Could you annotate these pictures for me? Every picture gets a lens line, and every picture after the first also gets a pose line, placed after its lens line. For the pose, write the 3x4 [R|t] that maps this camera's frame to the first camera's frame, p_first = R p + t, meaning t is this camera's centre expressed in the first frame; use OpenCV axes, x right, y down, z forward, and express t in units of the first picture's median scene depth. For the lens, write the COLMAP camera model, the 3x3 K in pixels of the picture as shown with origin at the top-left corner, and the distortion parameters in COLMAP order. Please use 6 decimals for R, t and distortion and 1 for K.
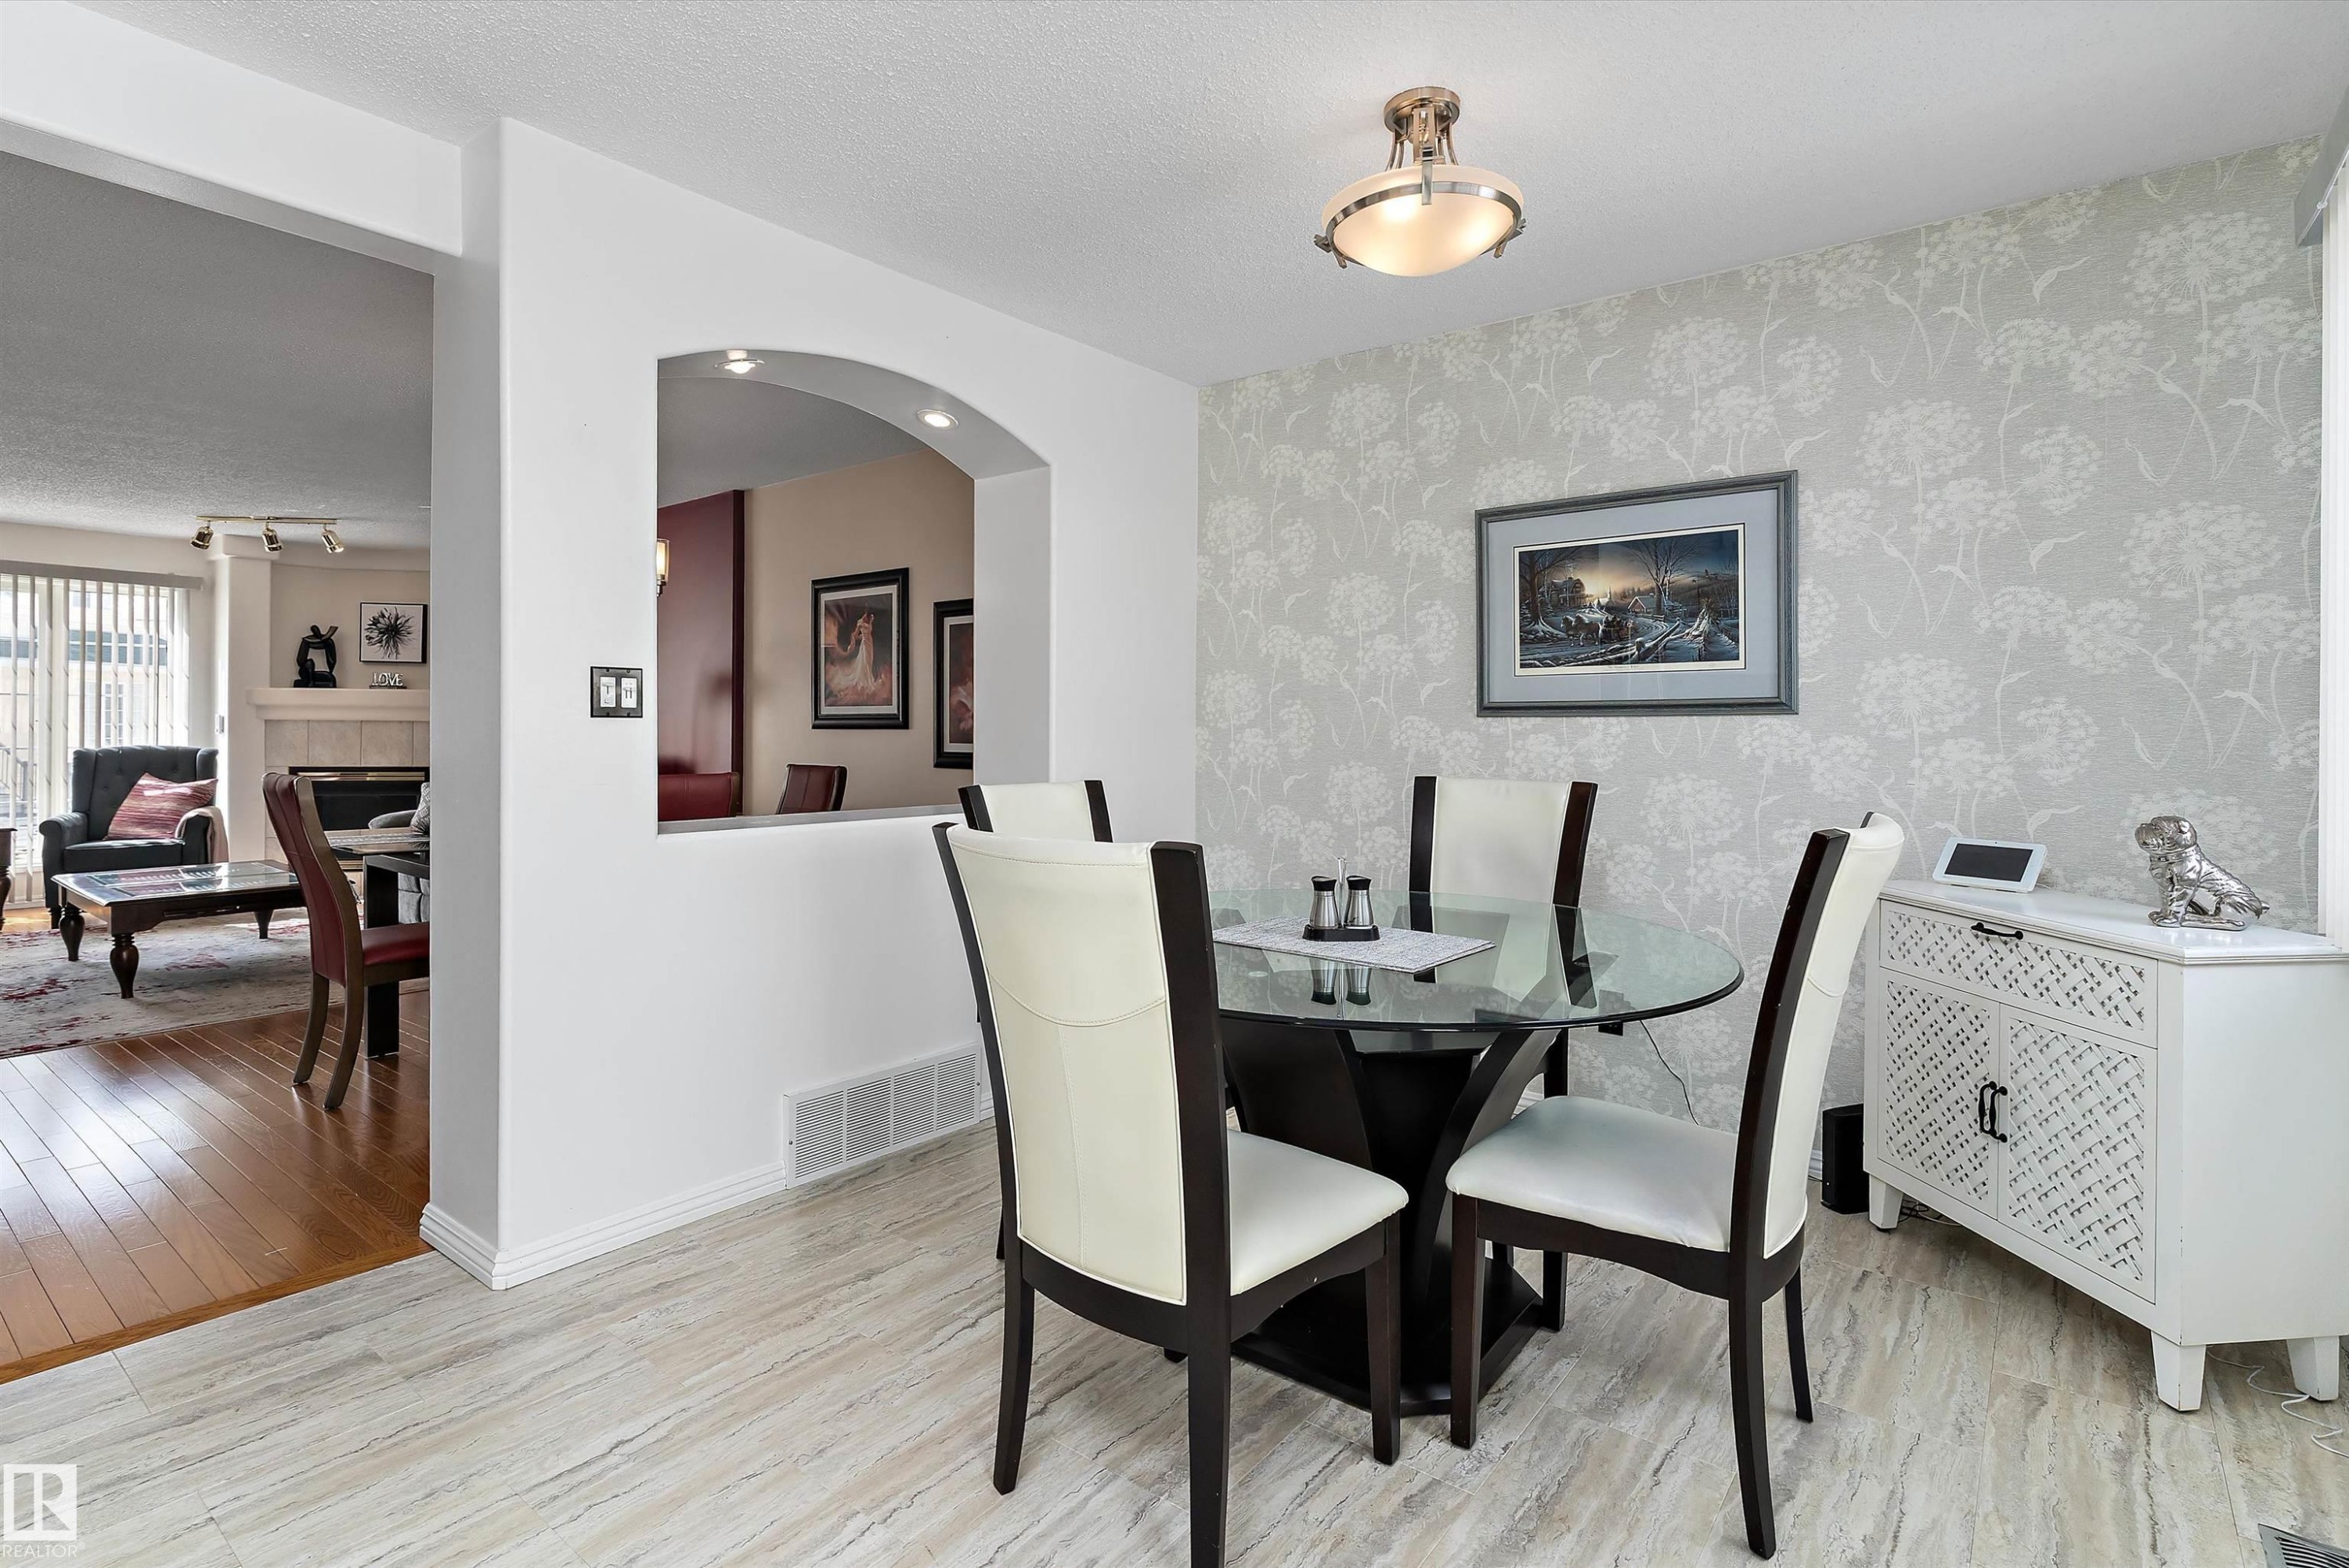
lens RADIAL K [[1150.9, 0, 1173.3], [0, 1150.9, 732.5], [0, 0, 1]] dist [0.001846, 0.000135]
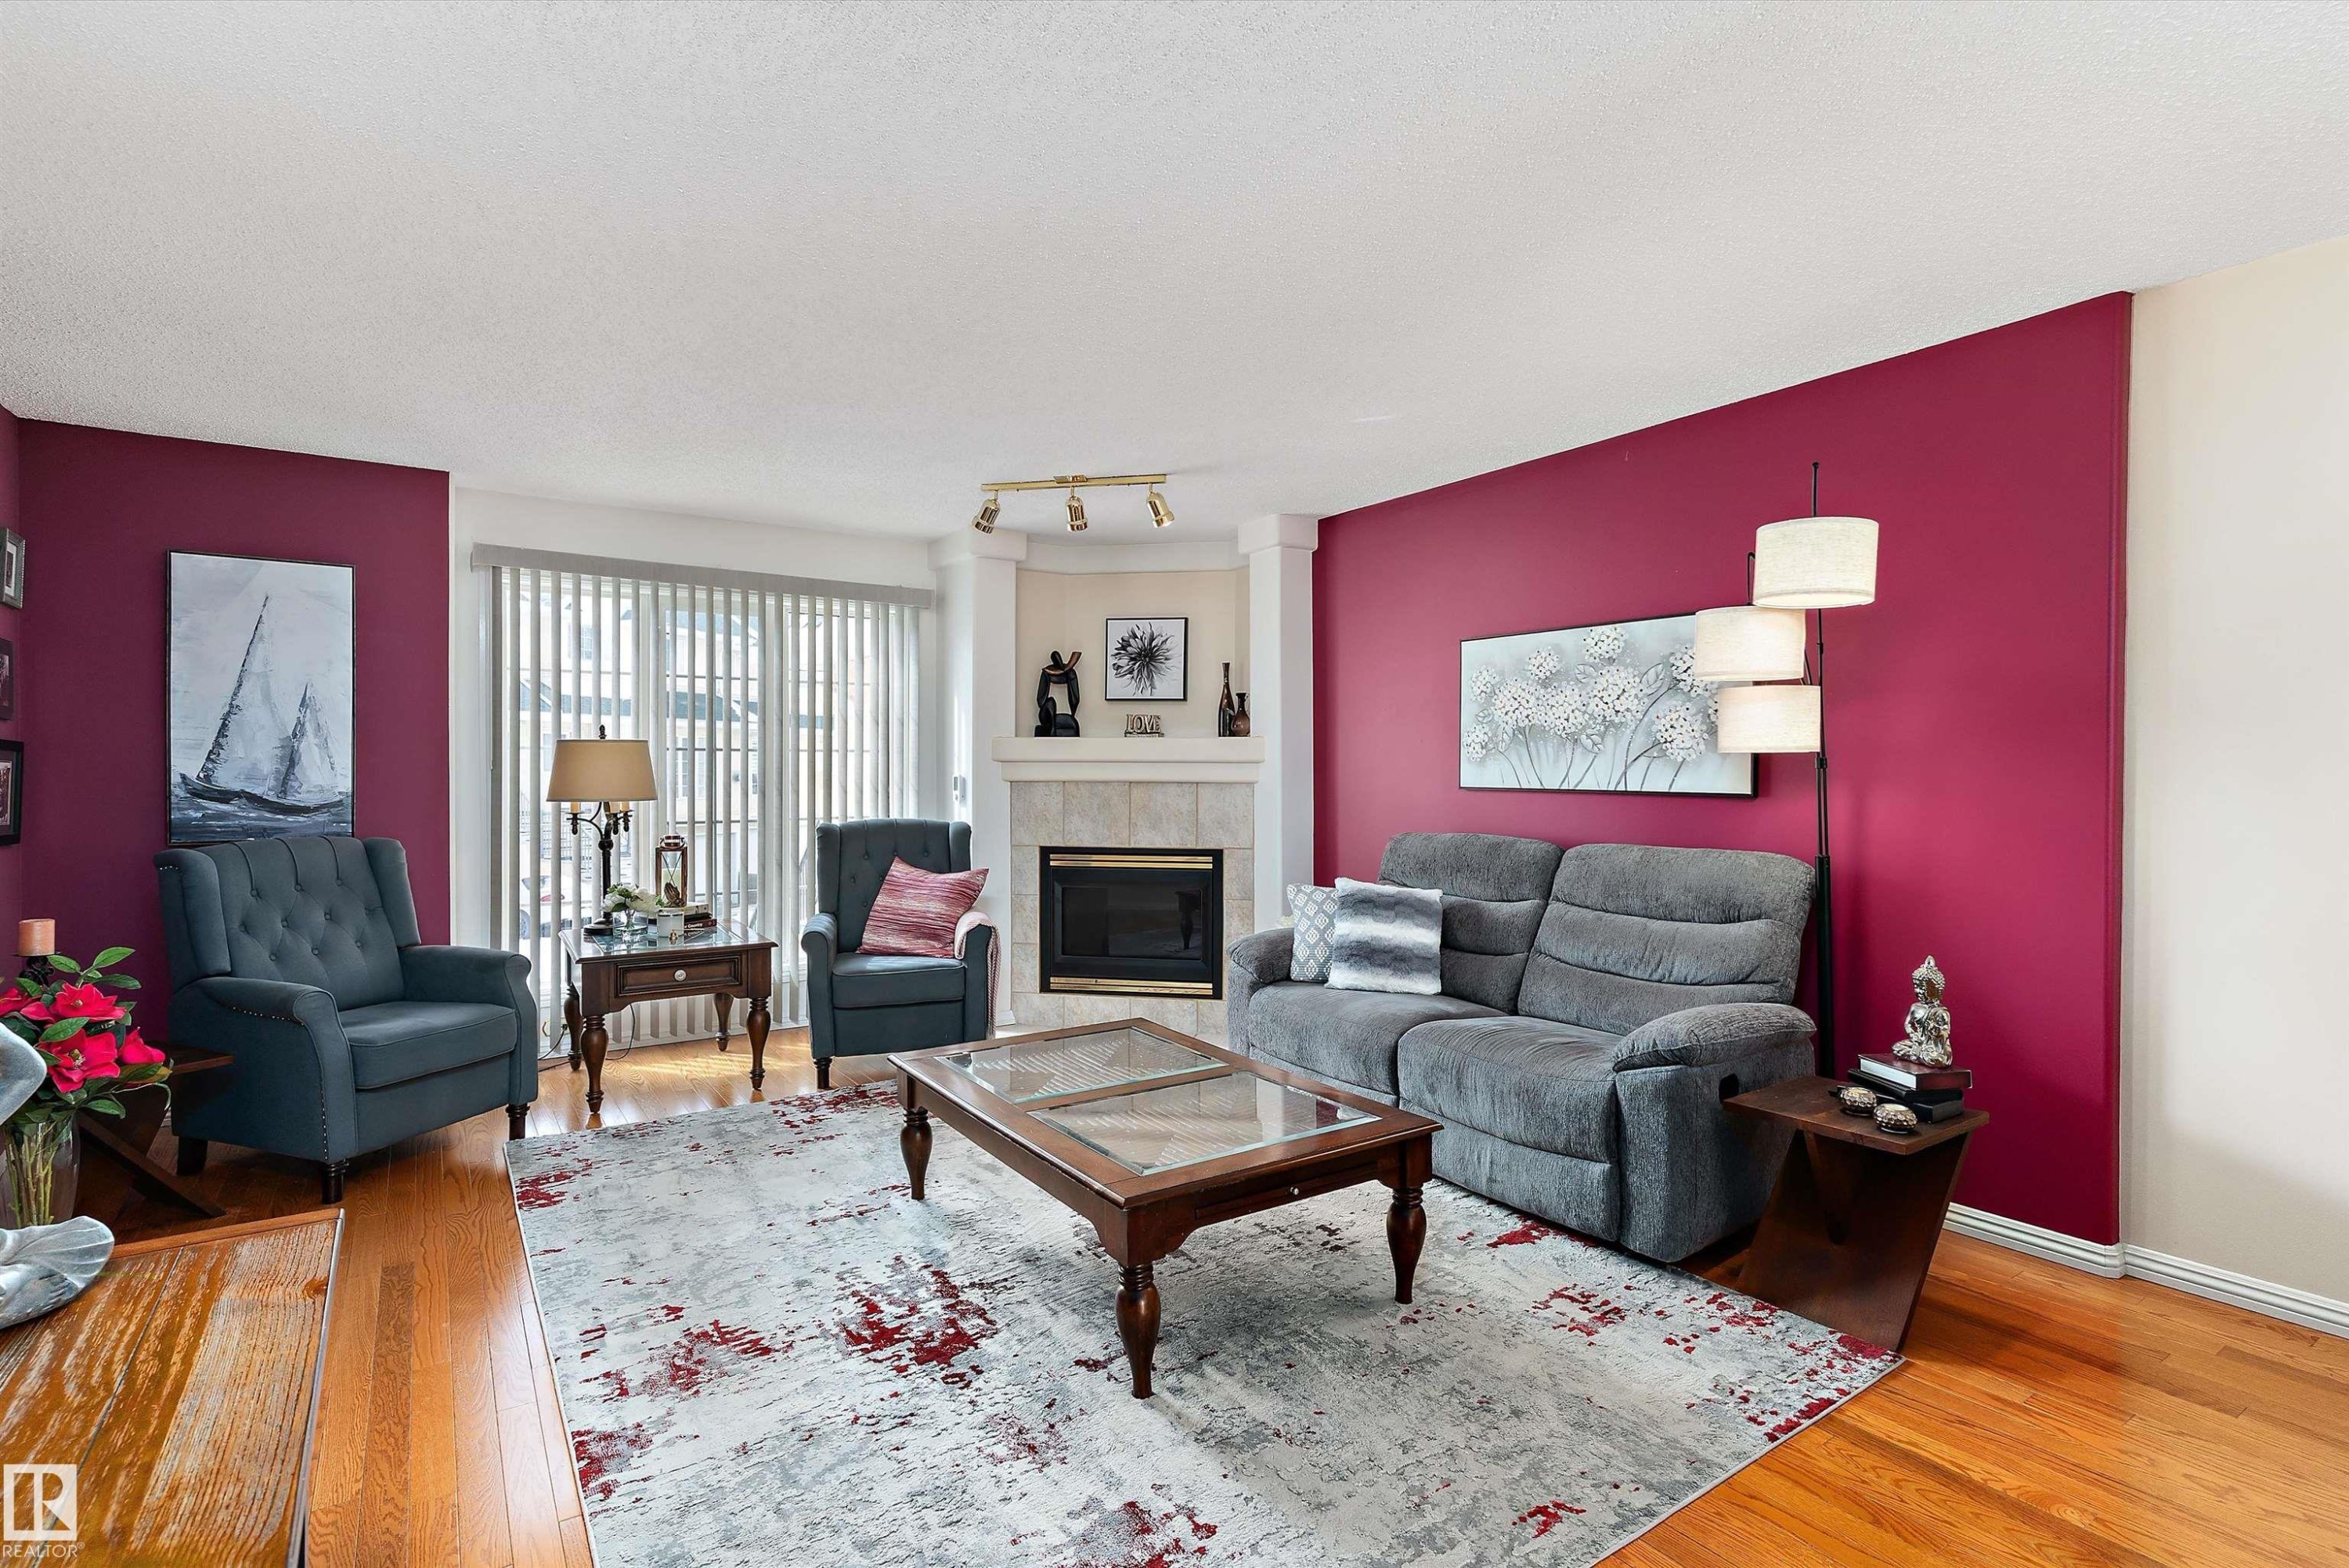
lens RADIAL K [[1116.3, 0, 1174.3], [0, 1116.3, 752.7], [0, 0, 1]] dist [0.002614, -0.000435]
pose [[0.953610, -0.011572, -0.300823, -0.808141], [0.003865, 0.999649, -0.026204, -0.016980], [0.301020, 0.023825, 0.953320, 0.609279]]
